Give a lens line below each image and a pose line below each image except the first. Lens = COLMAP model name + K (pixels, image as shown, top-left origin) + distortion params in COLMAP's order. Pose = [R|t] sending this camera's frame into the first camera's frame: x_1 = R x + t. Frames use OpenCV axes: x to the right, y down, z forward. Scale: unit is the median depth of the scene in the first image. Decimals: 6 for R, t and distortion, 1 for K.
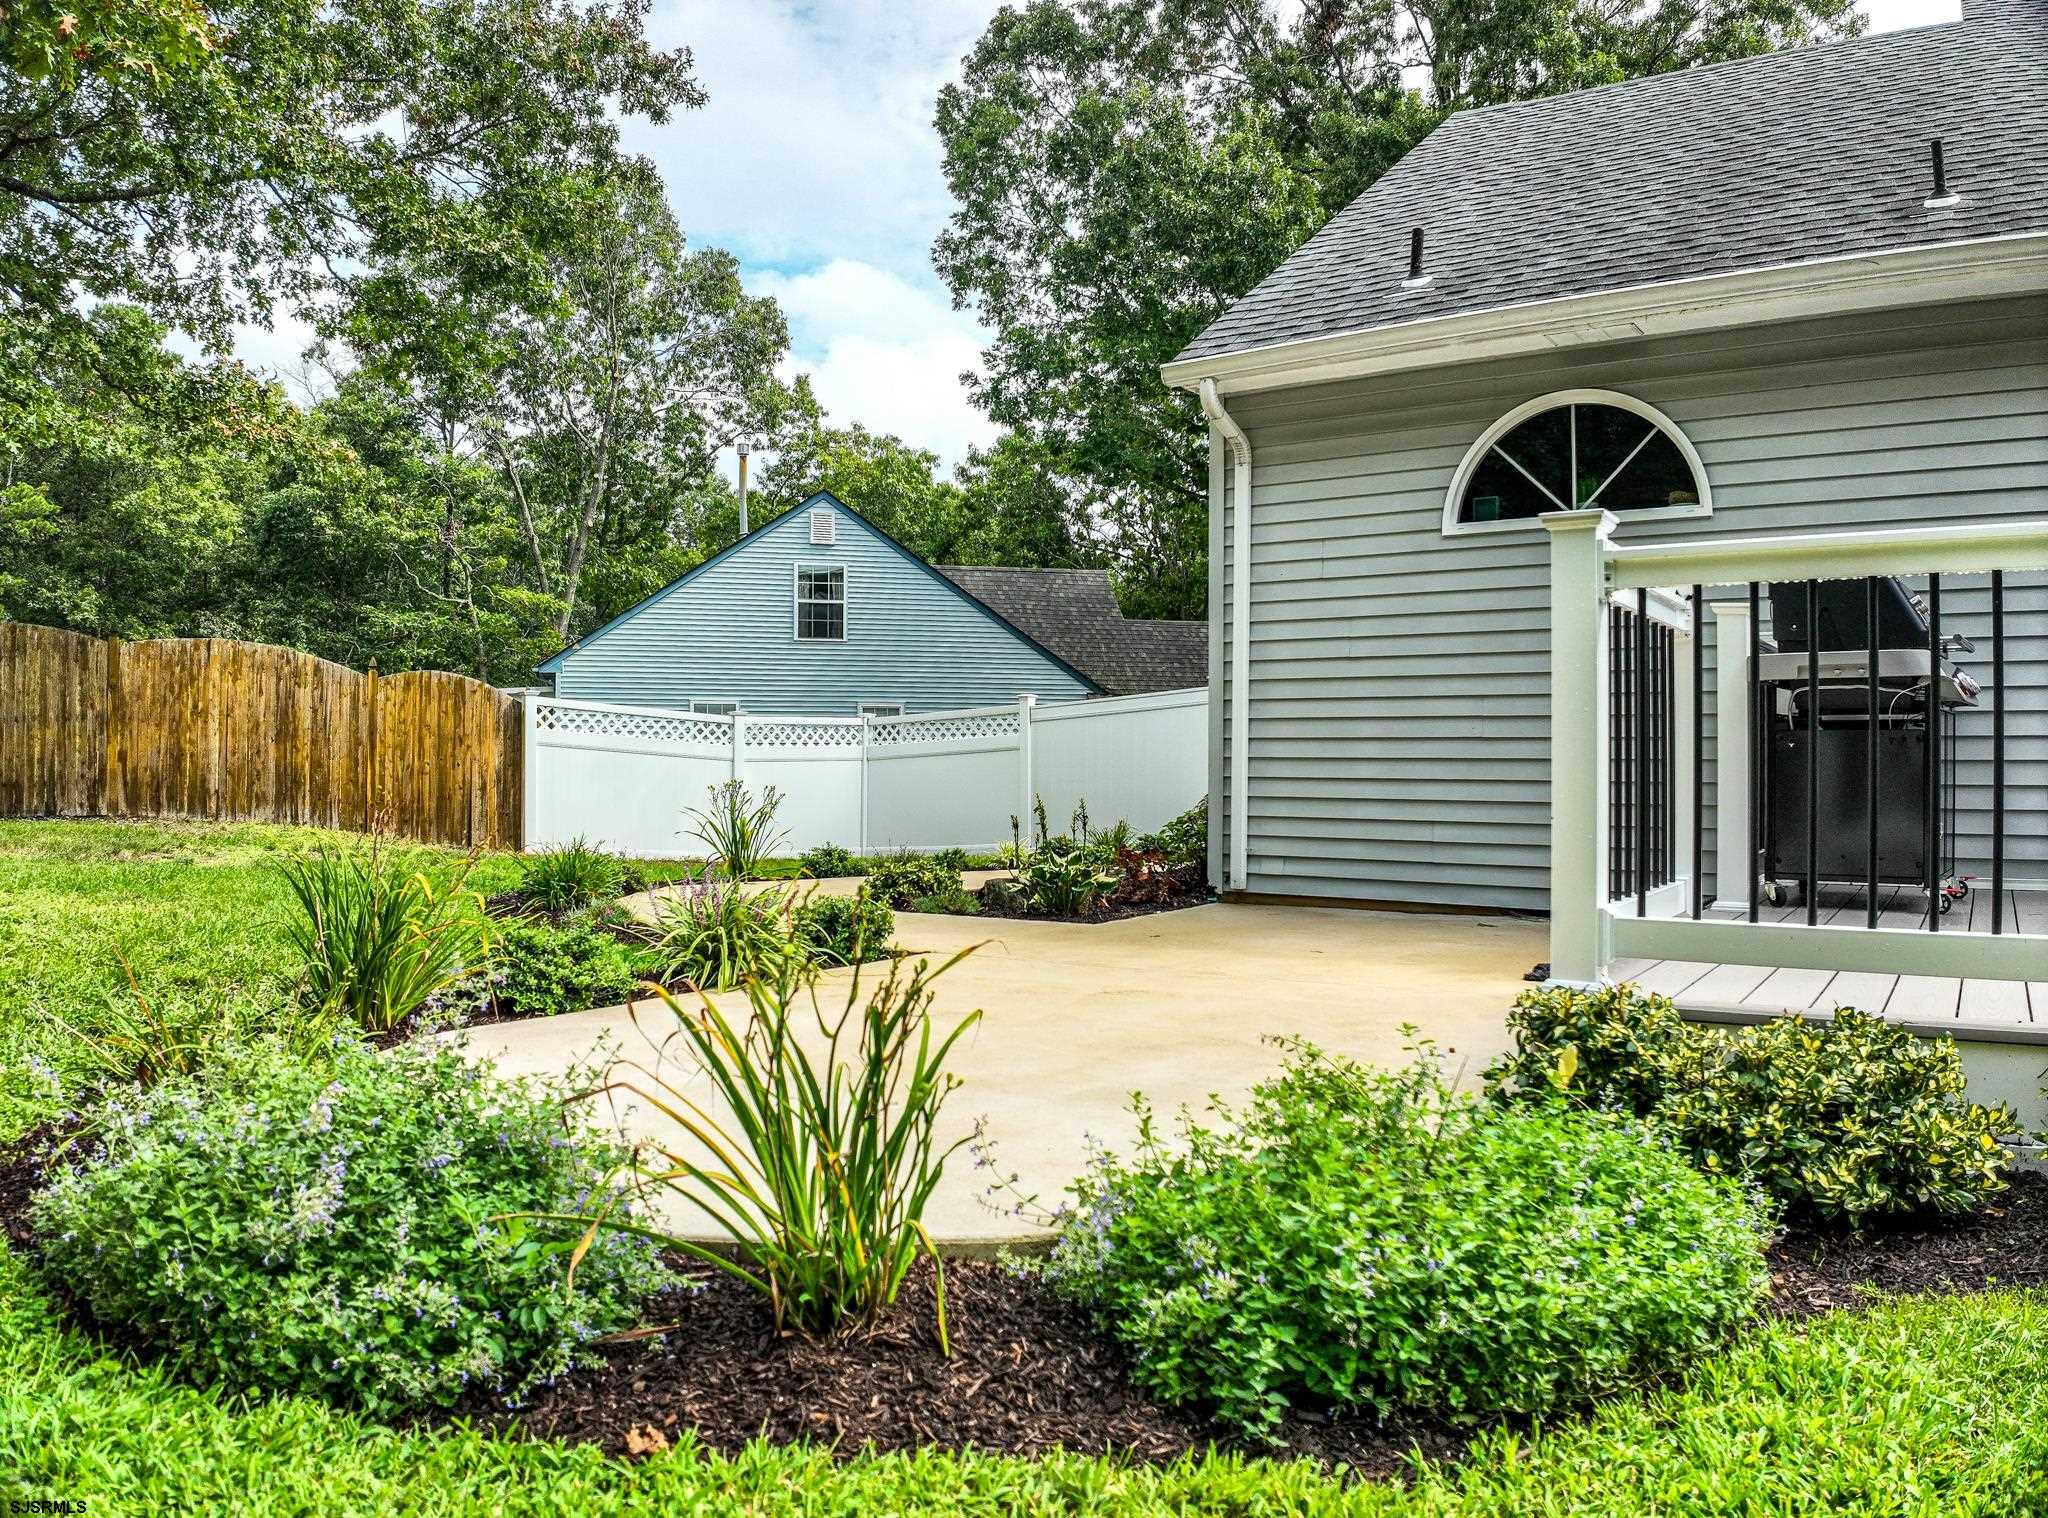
lens RADIAL K [[1474.5, 0, 1024.0], [0, 1474.5, 759.0], [0, 0, 1]] dist [-0.103911, -0.015553]
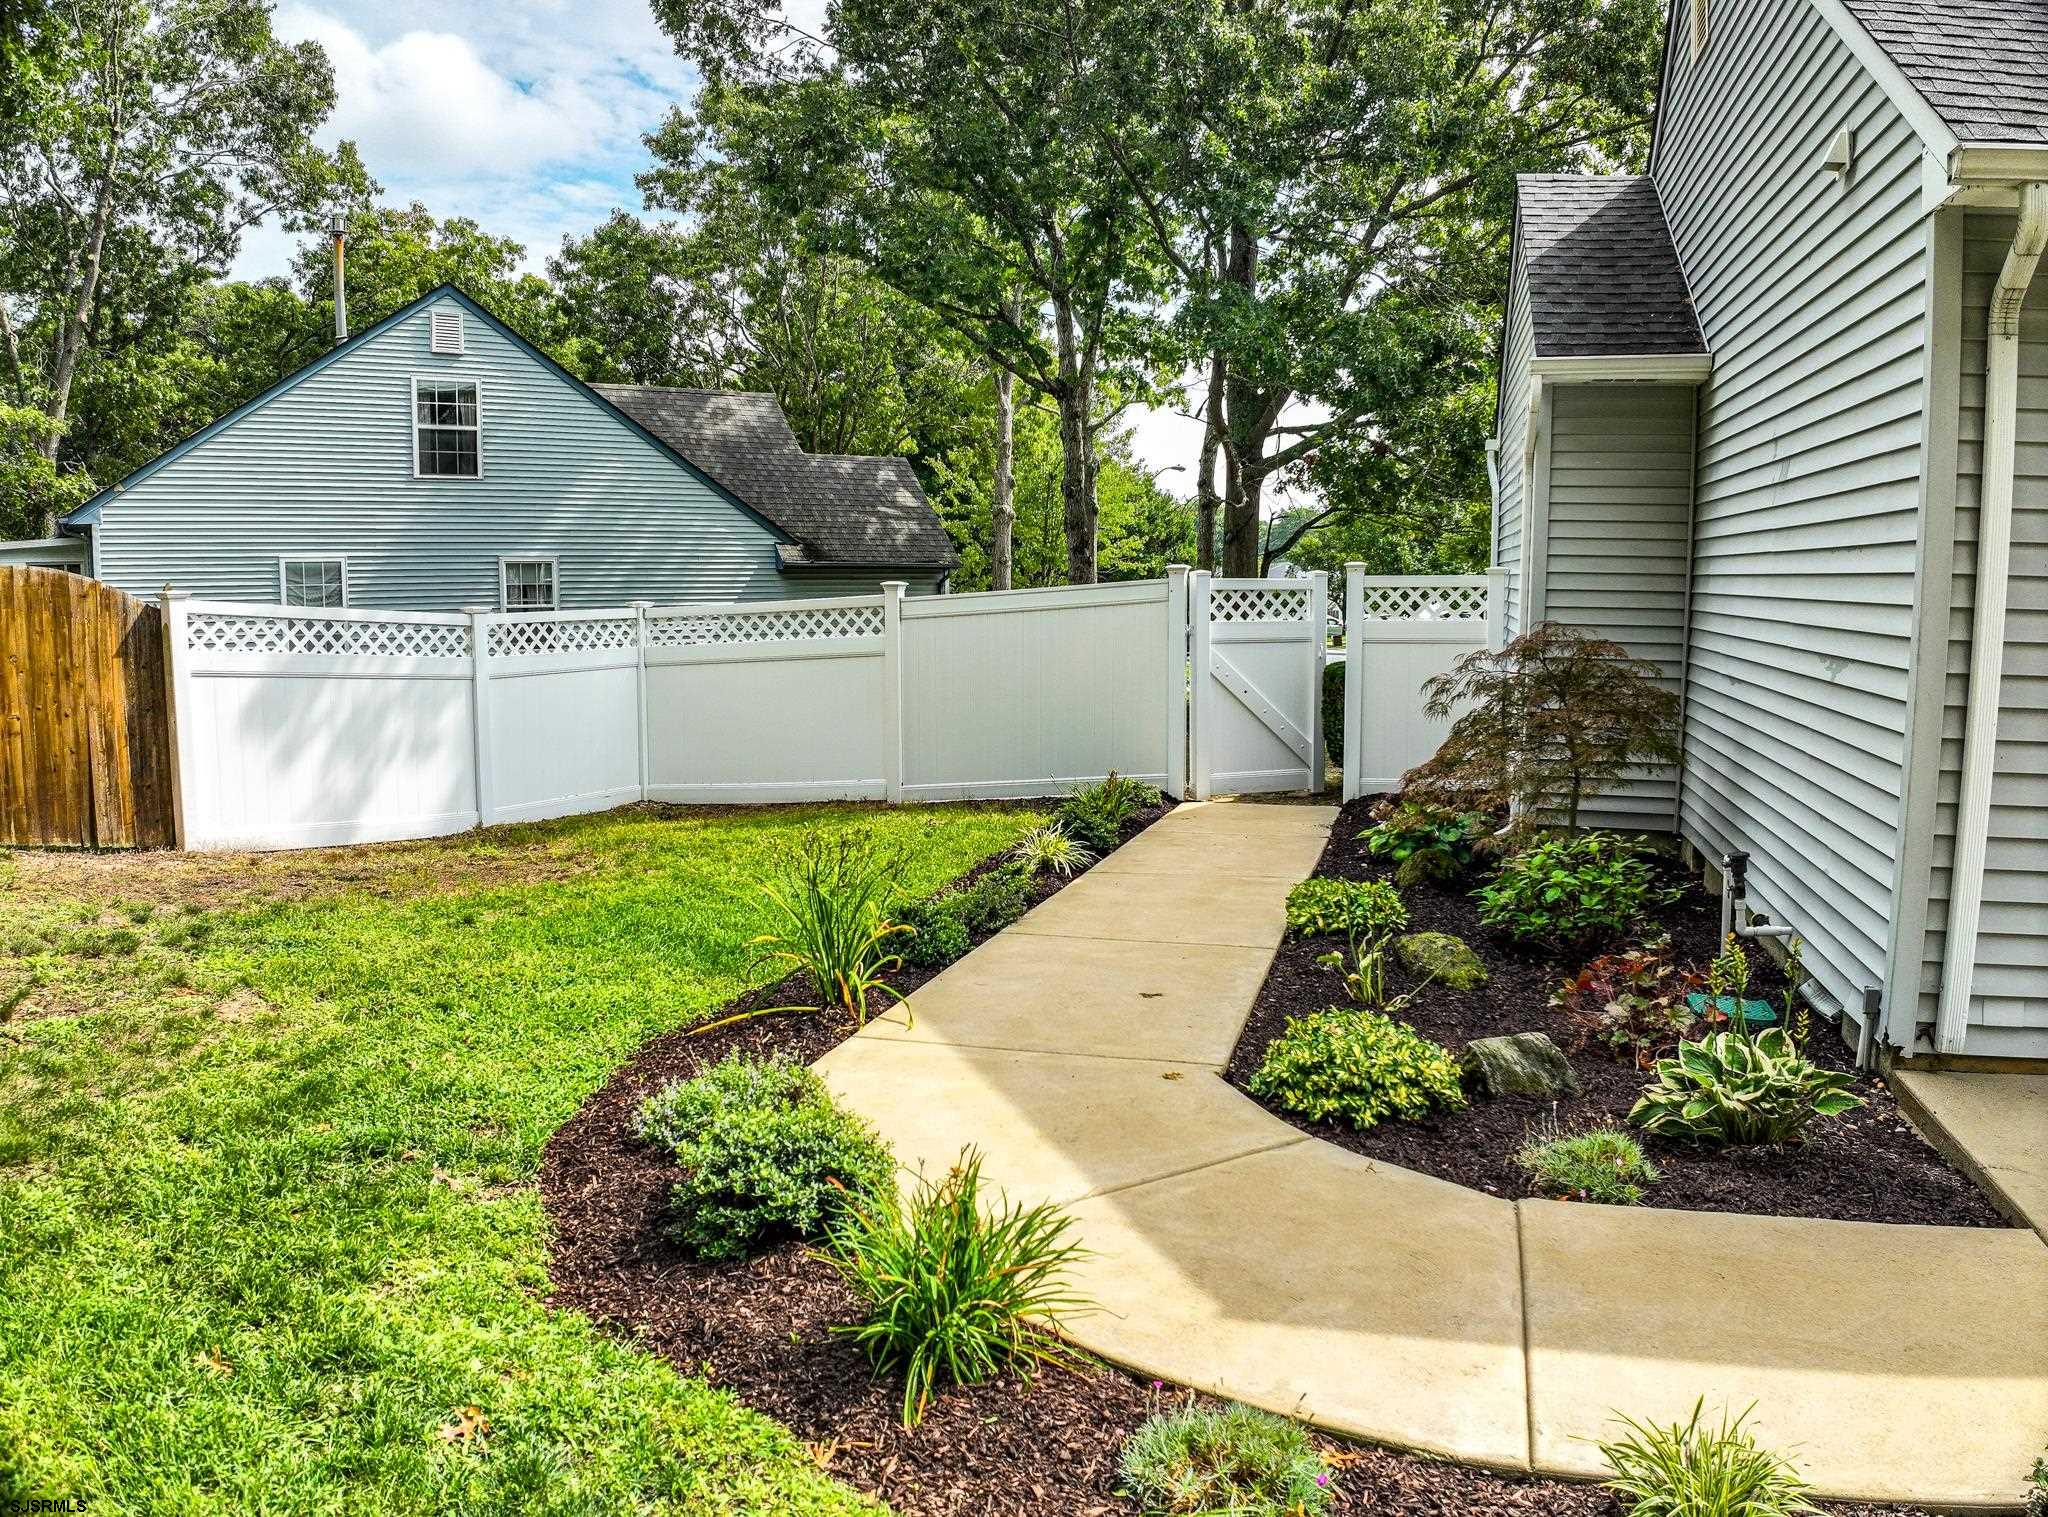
lens RADIAL K [[1474.5, 0, 1024.0], [0, 1474.5, 758.5], [0, 0, 1]] dist [-0.103911, -0.015553]
pose [[0.945121, -0.040440, 0.324207, -0.149110], [0.000090, 0.992342, 0.123518, -0.039052], [-0.326720, -0.116710, 0.937888, 0.229127]]
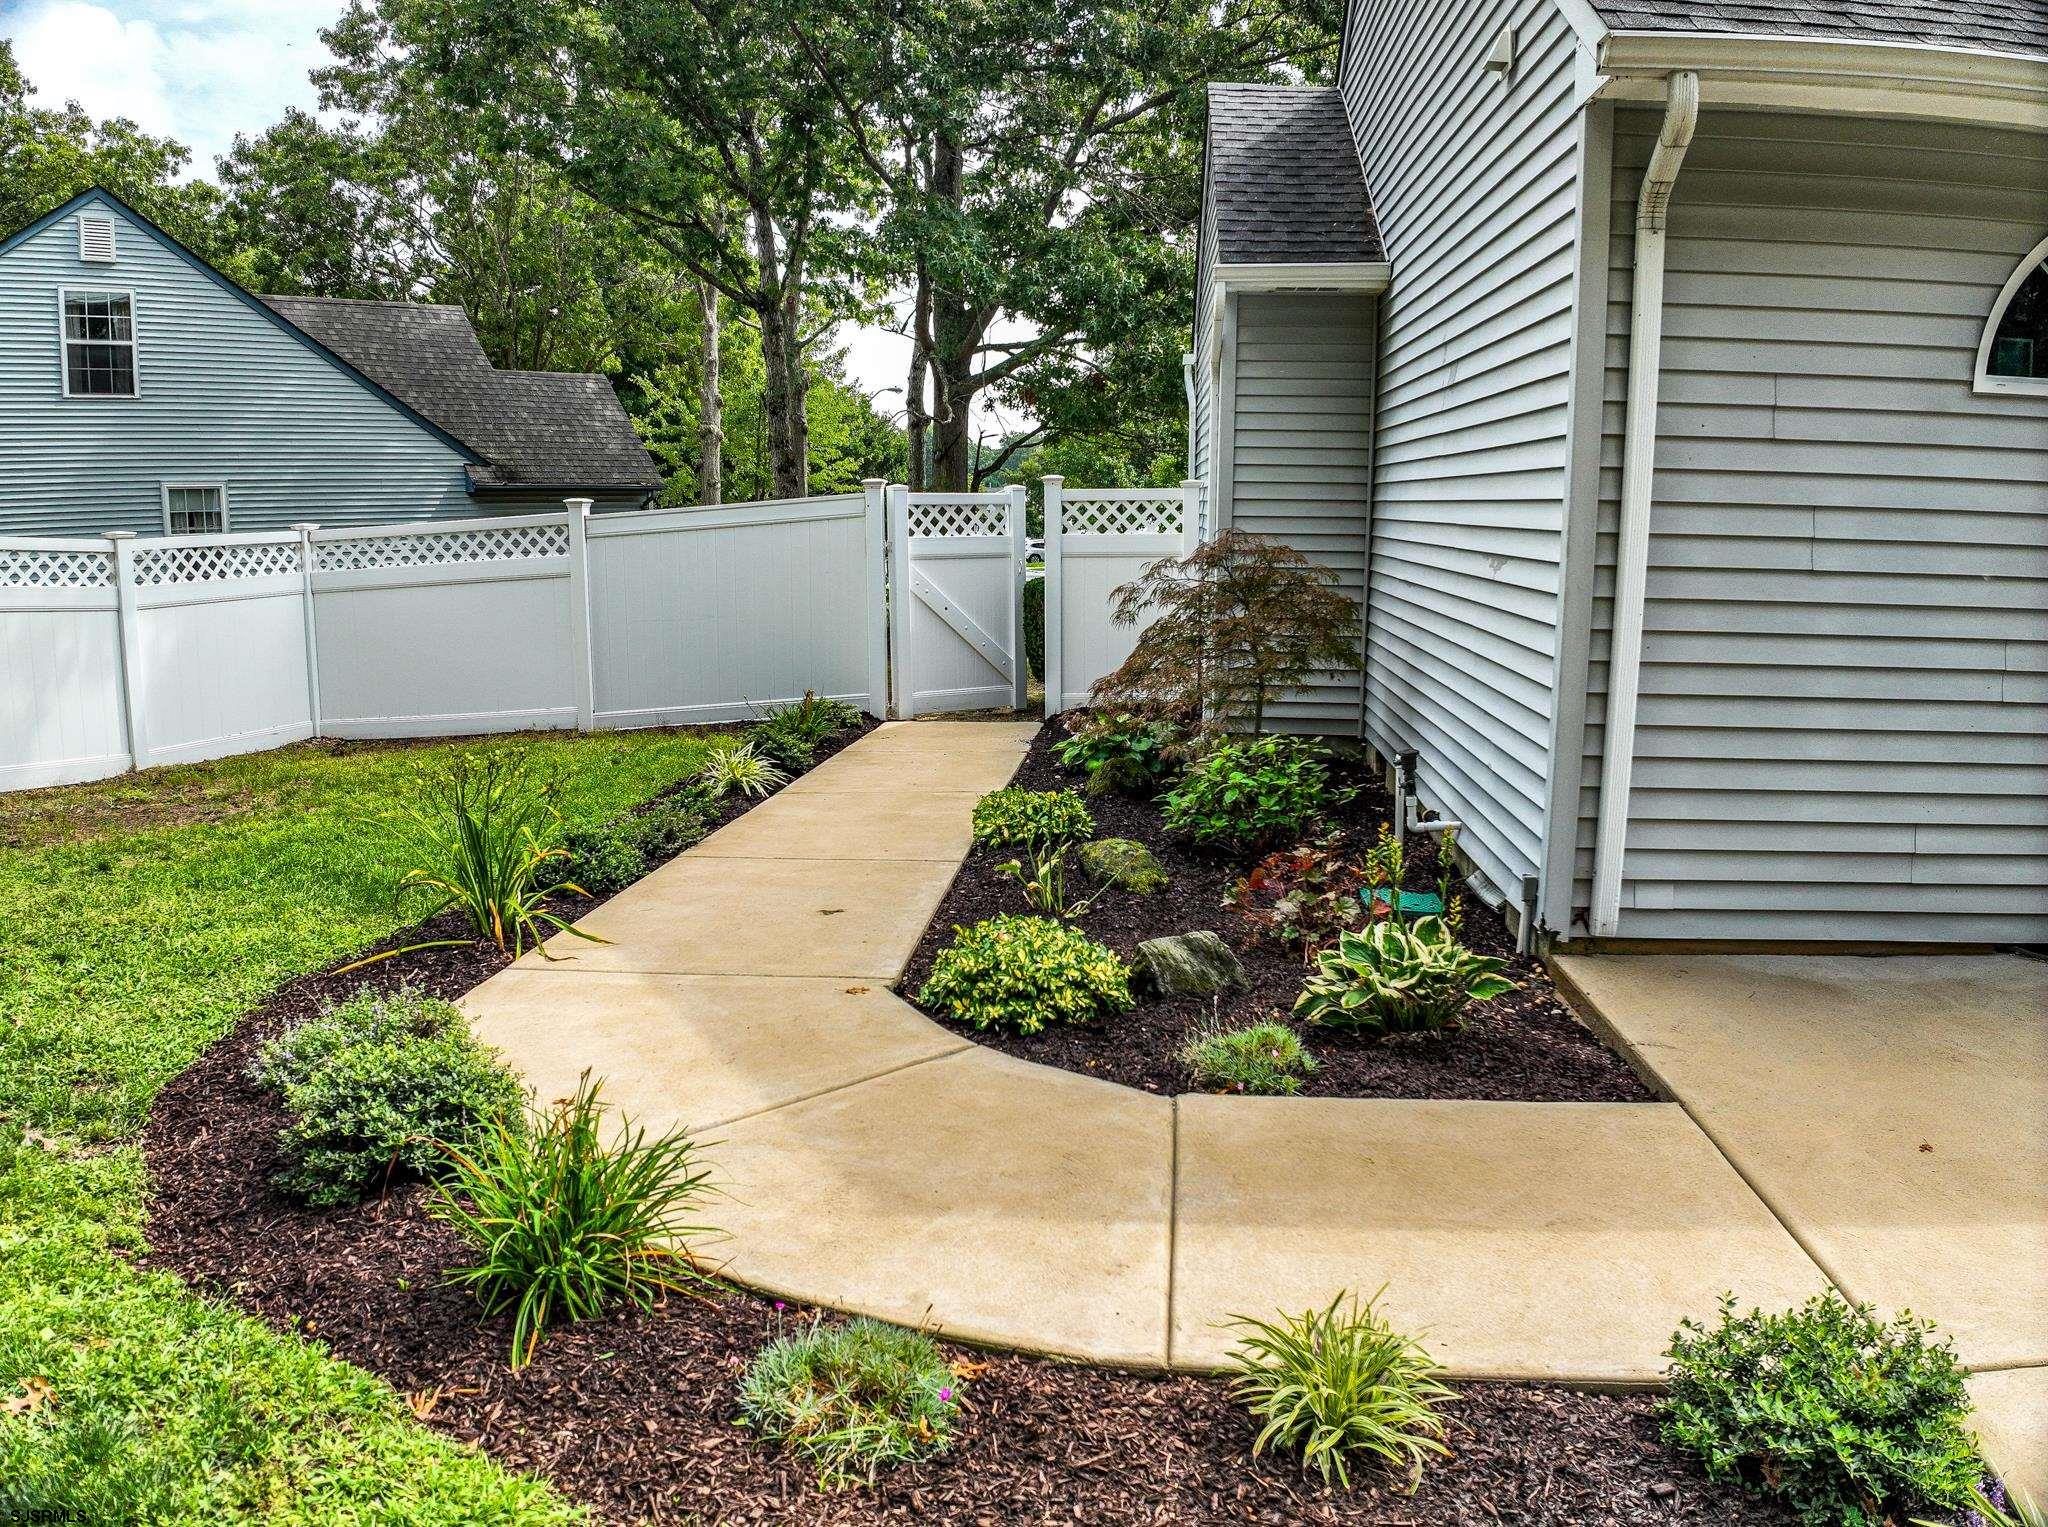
lens RADIAL K [[1484.5, 0, 1017.7], [0, 1484.5, 765.3], [0, 0, 1]] dist [-0.104454, -0.017107]
pose [[0.870538, -0.085733, 0.484576, -0.137259], [-0.001088, 0.984369, 0.176114, -0.034834], [-0.492100, -0.153841, 0.856837, 0.230555]]
